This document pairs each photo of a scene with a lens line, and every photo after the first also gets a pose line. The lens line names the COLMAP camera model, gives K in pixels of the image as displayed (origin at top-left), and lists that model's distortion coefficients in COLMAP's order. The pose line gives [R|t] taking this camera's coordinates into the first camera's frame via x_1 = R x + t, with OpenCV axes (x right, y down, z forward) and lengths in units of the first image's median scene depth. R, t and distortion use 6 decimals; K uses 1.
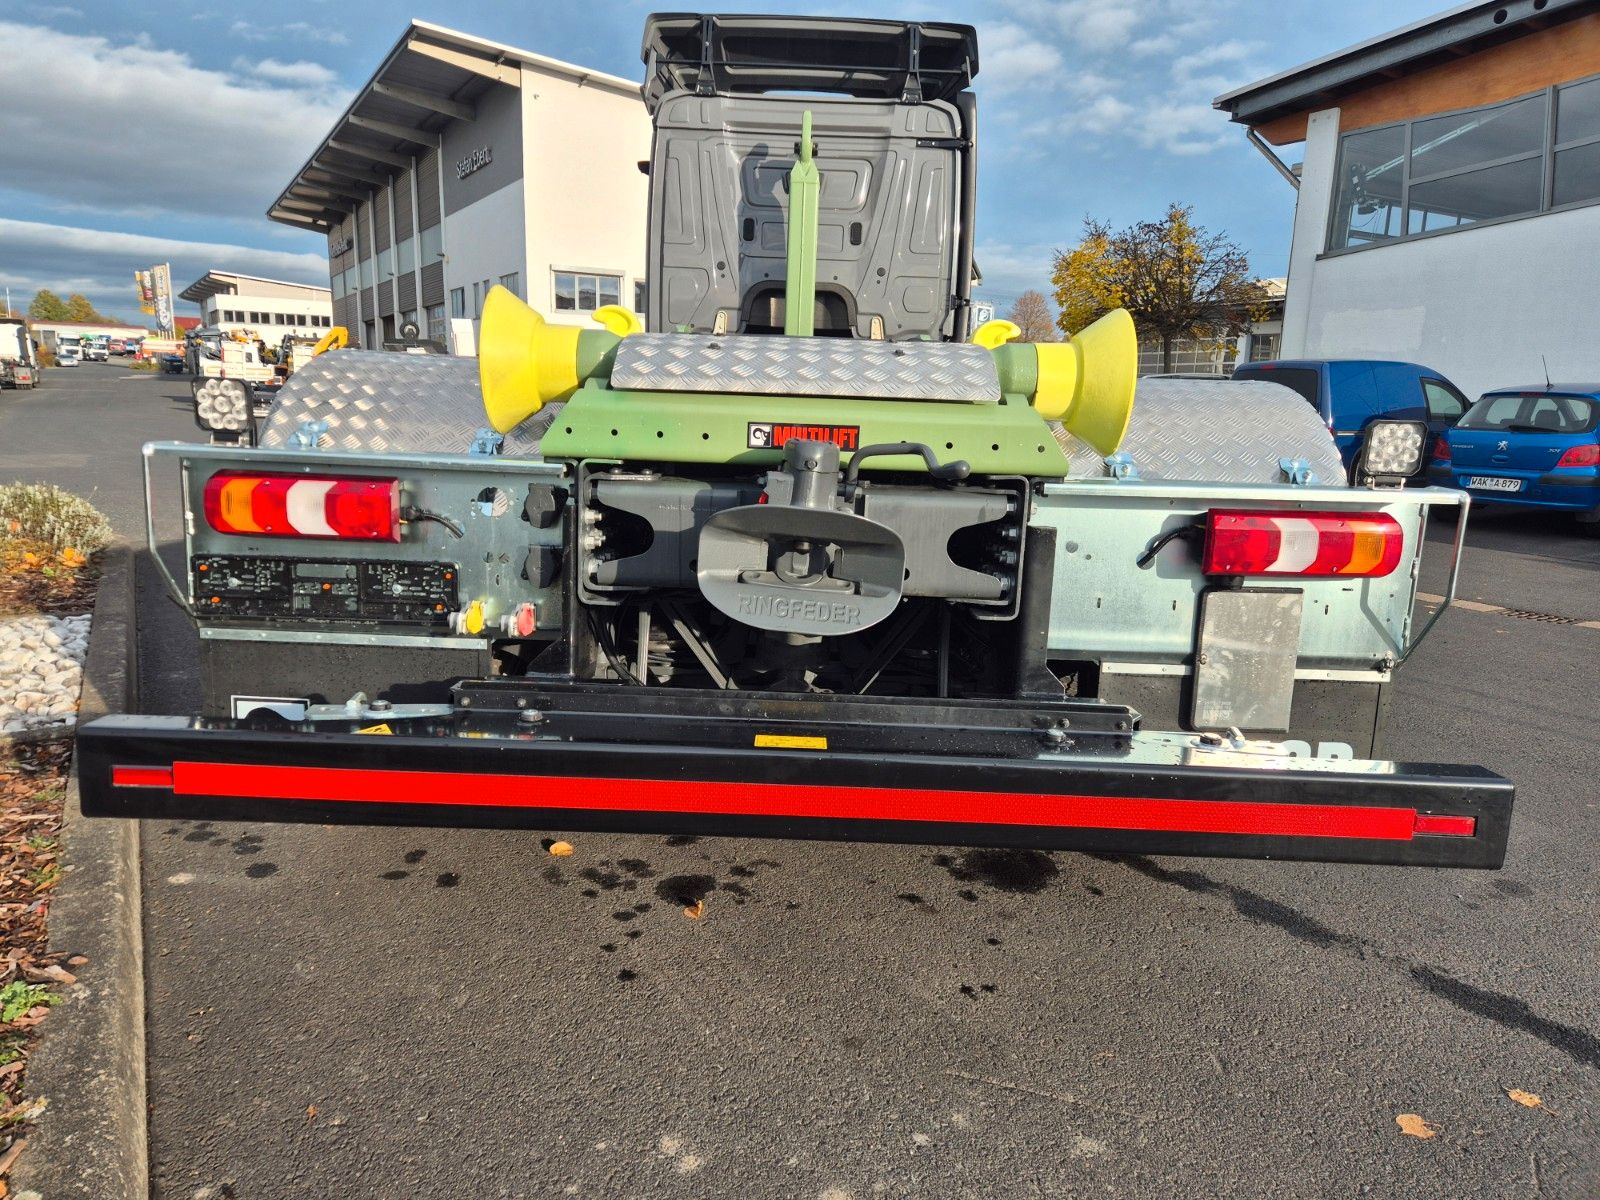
lens RADIAL K [[1074.6, 0, 783.8], [0, 1074.6, 599.9], [0, 0, 1]] dist [0.079508, -0.060939]
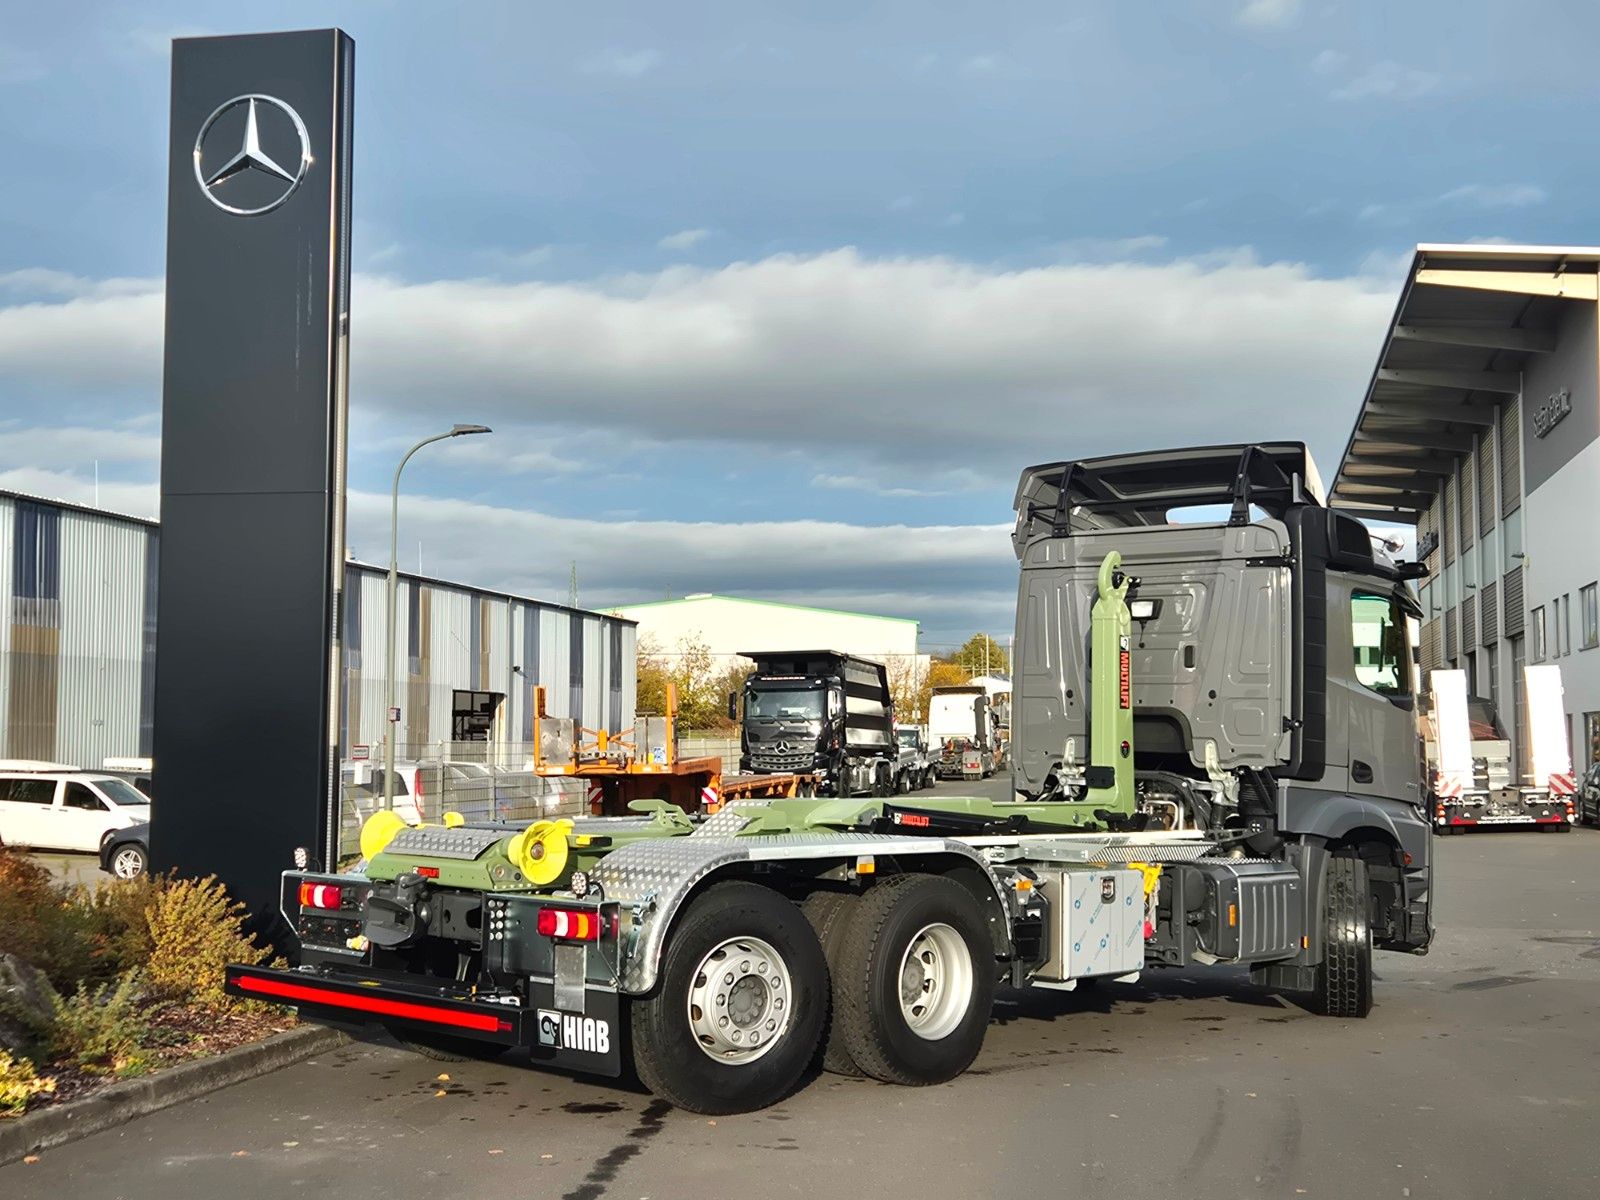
lens RADIAL K [[2055.3, 0, 790.8], [0, 2055.3, 608.3], [0, 0, 1]] dist [0.095064, 0.000000]
pose [[0.737326, -0.064027, -0.672496, 1.423025], [-0.113184, 0.969717, -0.216420, 0.072113], [0.665988, 0.235688, 0.707751, -0.724141]]
